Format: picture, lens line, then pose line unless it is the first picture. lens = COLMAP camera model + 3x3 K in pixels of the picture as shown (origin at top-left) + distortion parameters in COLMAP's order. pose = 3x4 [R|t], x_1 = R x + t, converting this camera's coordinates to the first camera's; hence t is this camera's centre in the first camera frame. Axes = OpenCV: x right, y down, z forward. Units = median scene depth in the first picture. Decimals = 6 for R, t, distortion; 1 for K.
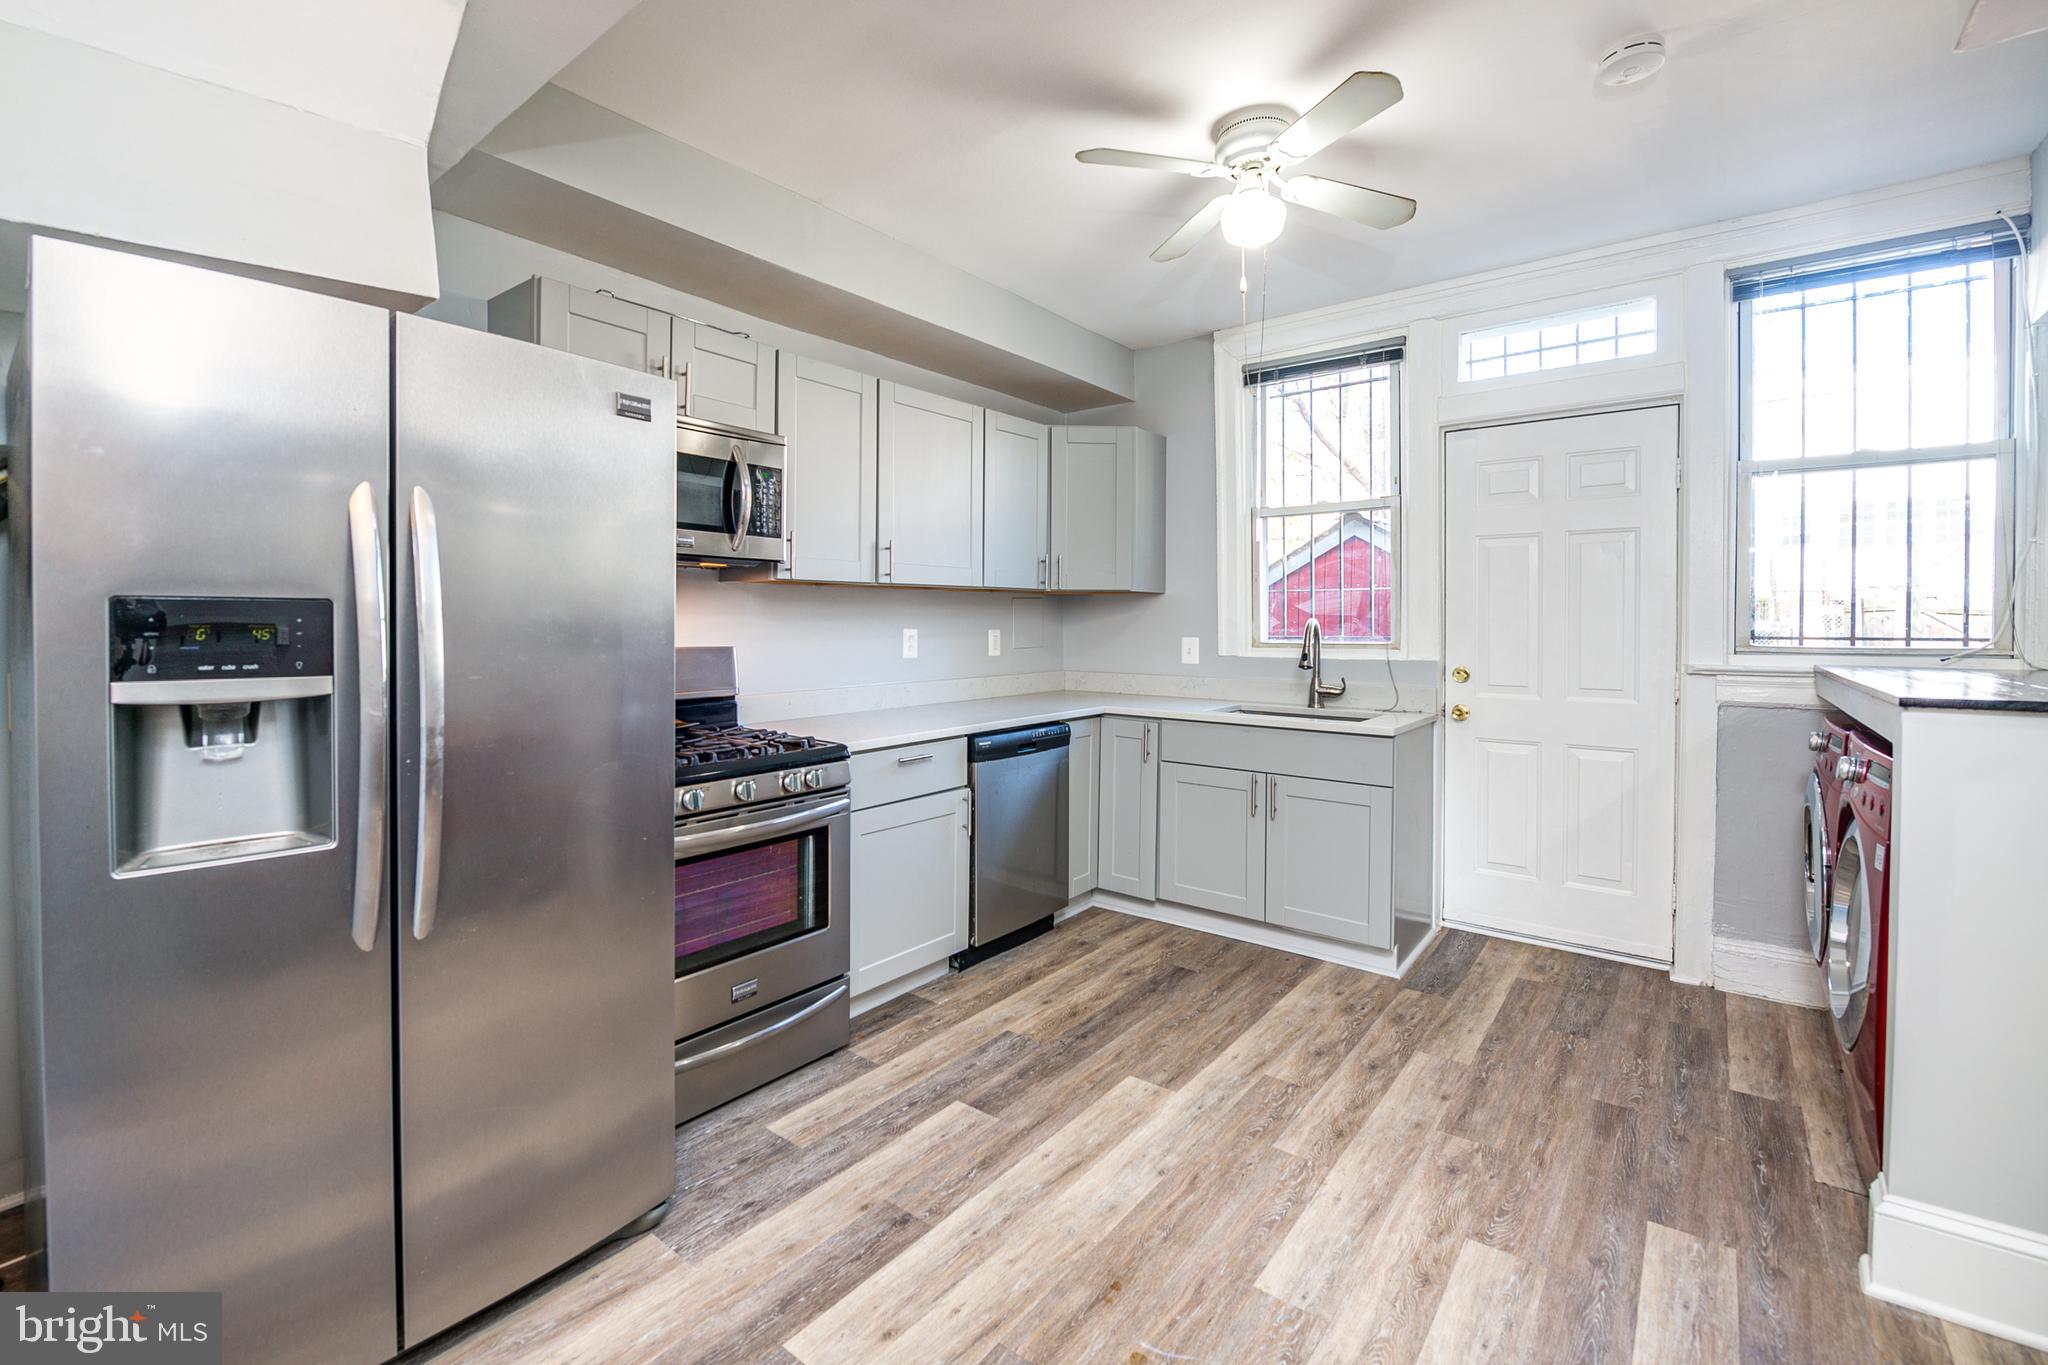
lens RADIAL K [[1020.0, 0, 938.8], [0, 1020.0, 628.2], [0, 0, 1]] dist [-0.001763, -0.000820]
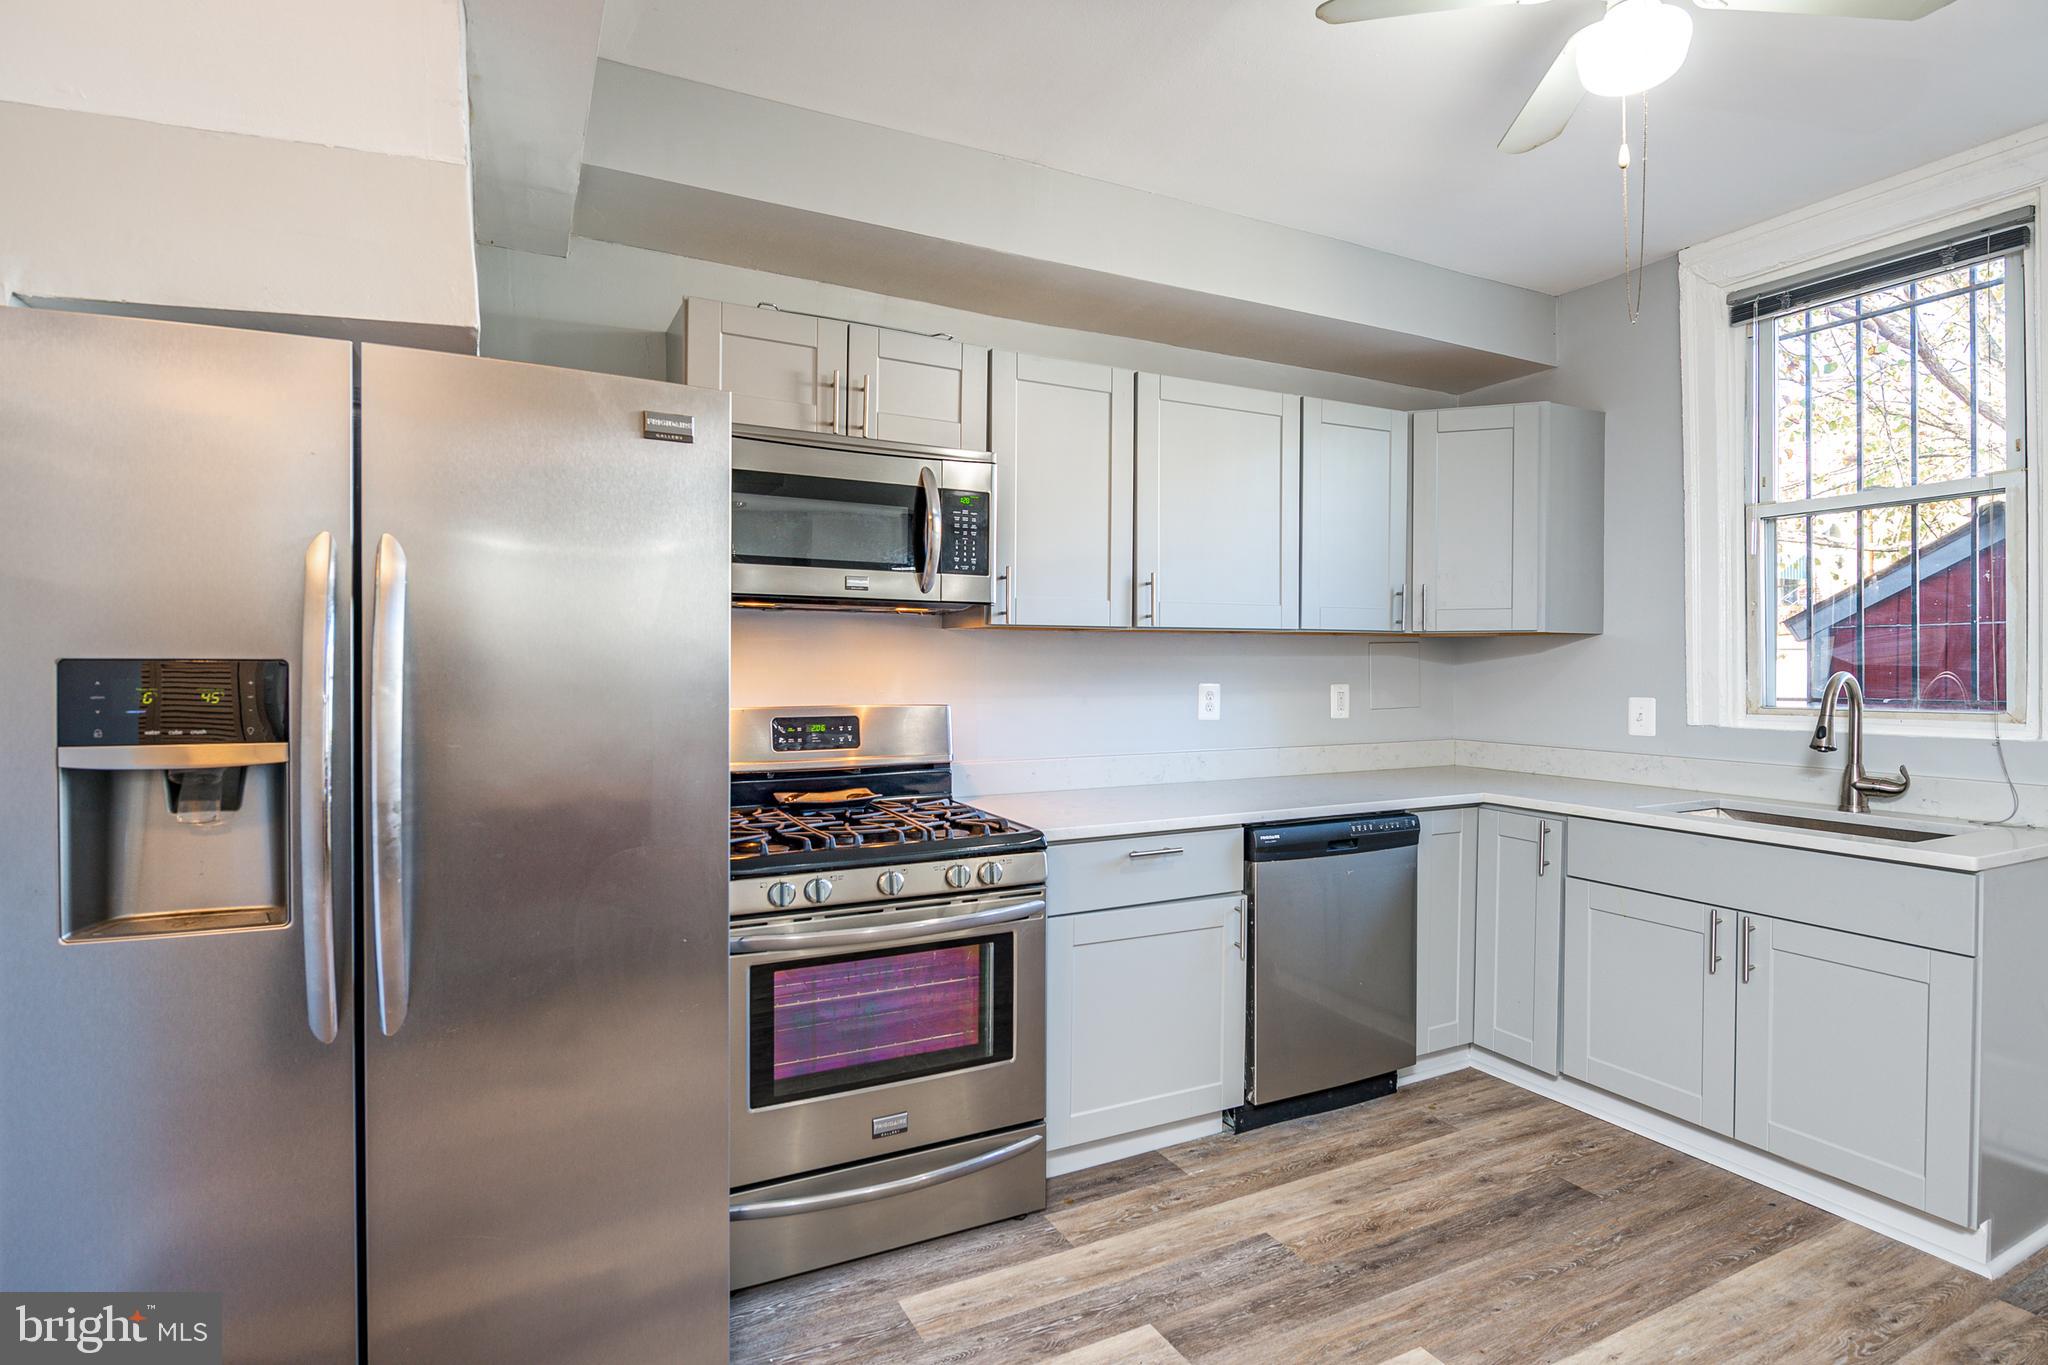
lens RADIAL K [[1077.1, 0, 962.8], [0, 1077.1, 665.6], [0, 0, 1]] dist [-0.001078, -0.002693]
pose [[0.903962, 0.000449, -0.427614, 0.192677], [-0.002964, 0.999982, -0.005215, -0.010069], [0.427604, 0.005981, 0.903947, 0.192222]]
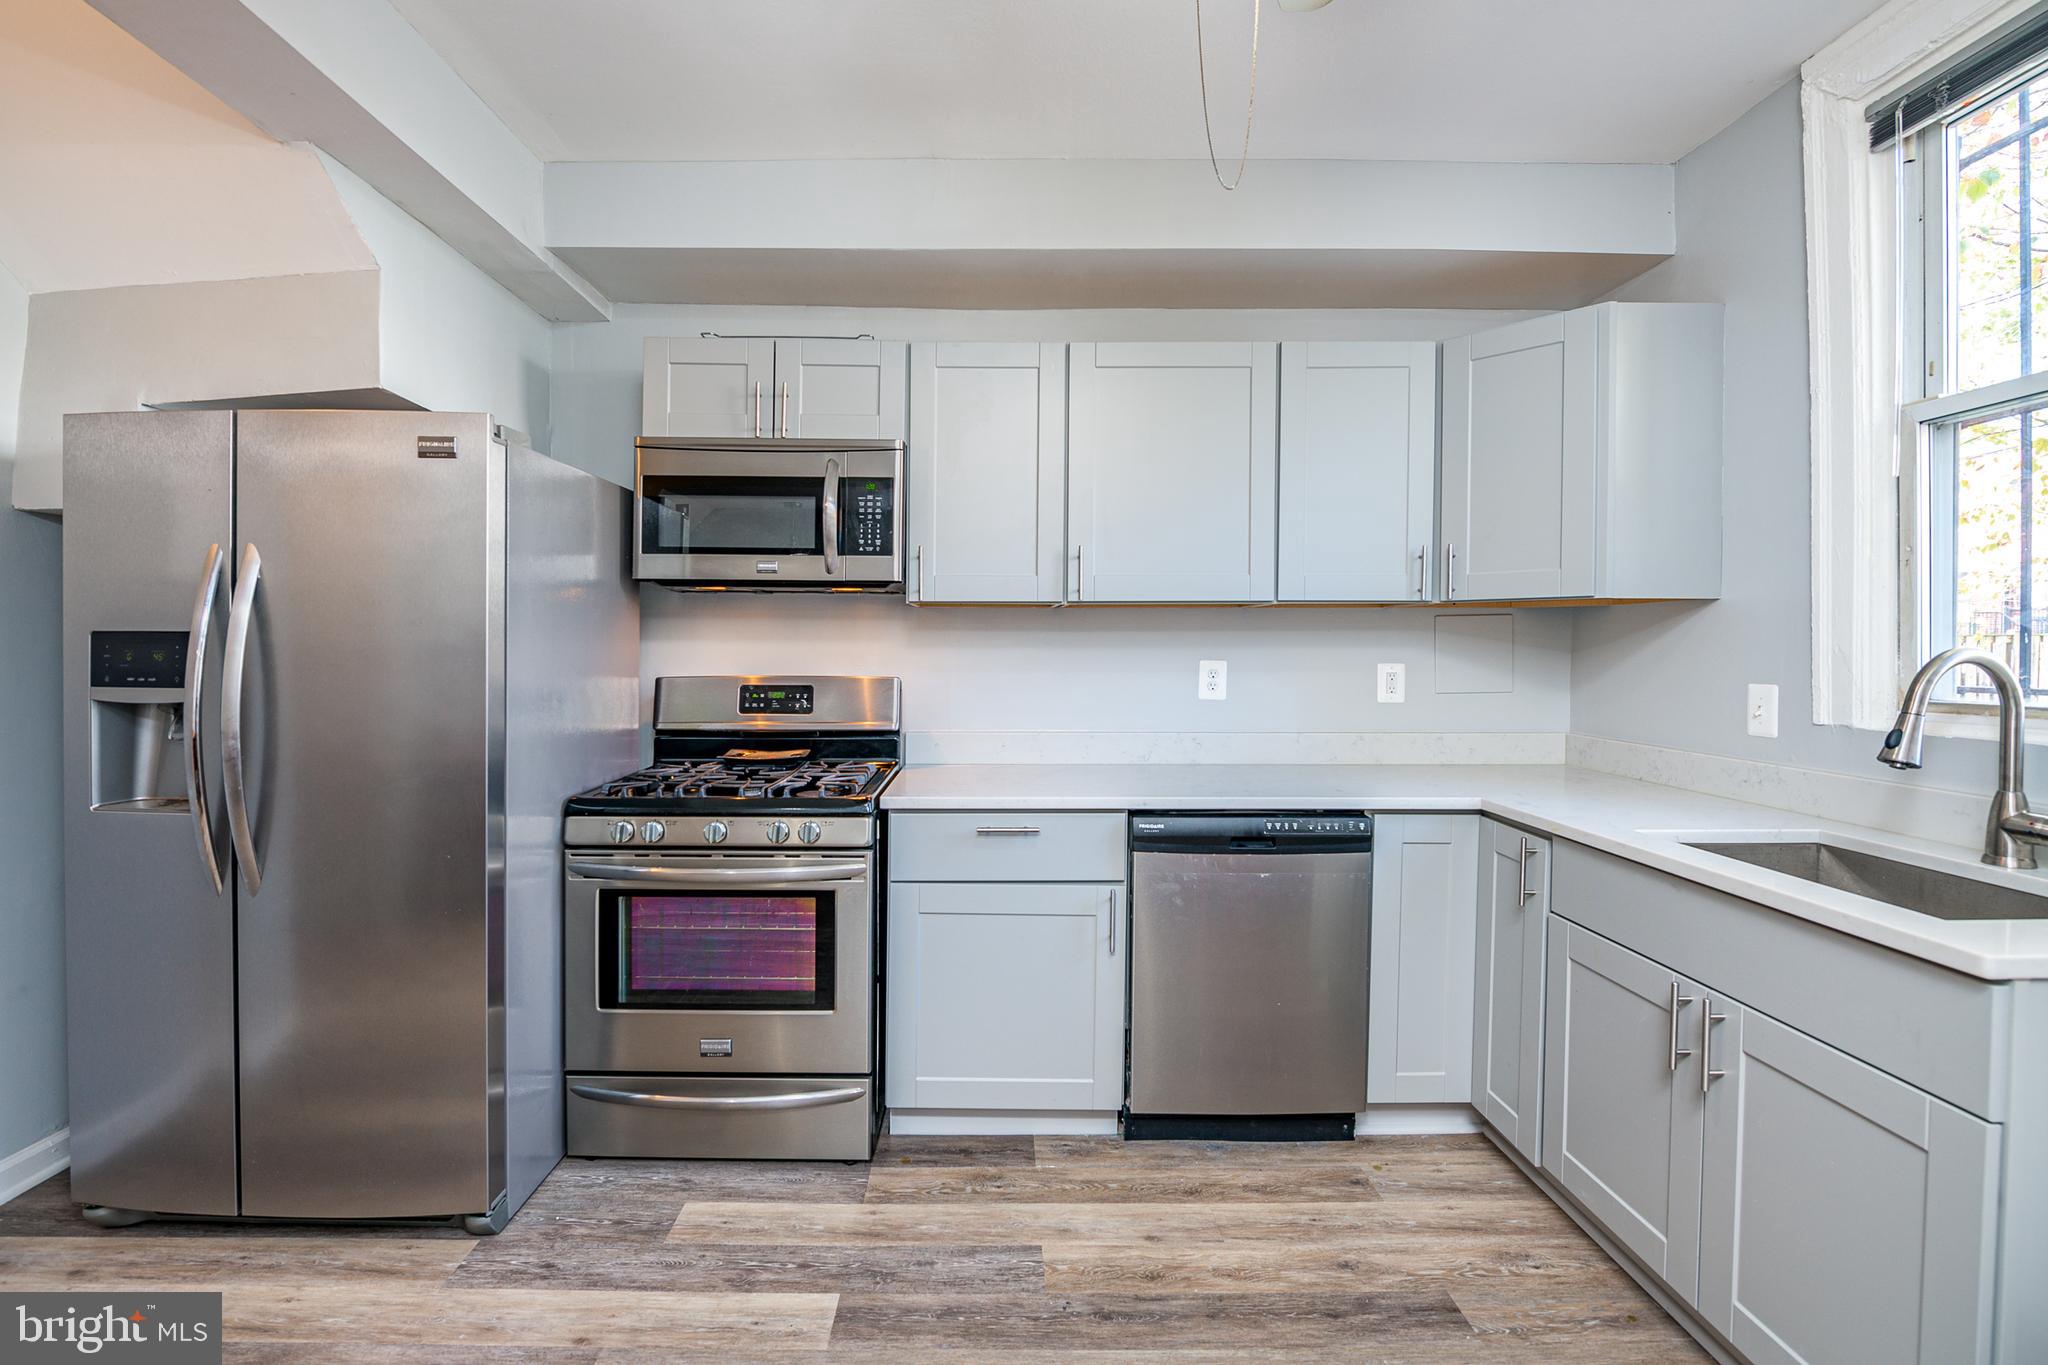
lens RADIAL K [[943.1, 0, 1024.9], [0, 943.1, 645.4], [0, 0, 1]] dist [-0.013500, -0.000364]
pose [[0.597939, -0.001929, -0.801539, 0.542571], [-0.008175, 0.999930, -0.008505, -0.004420], [0.801500, 0.011638, 0.597881, 0.581271]]
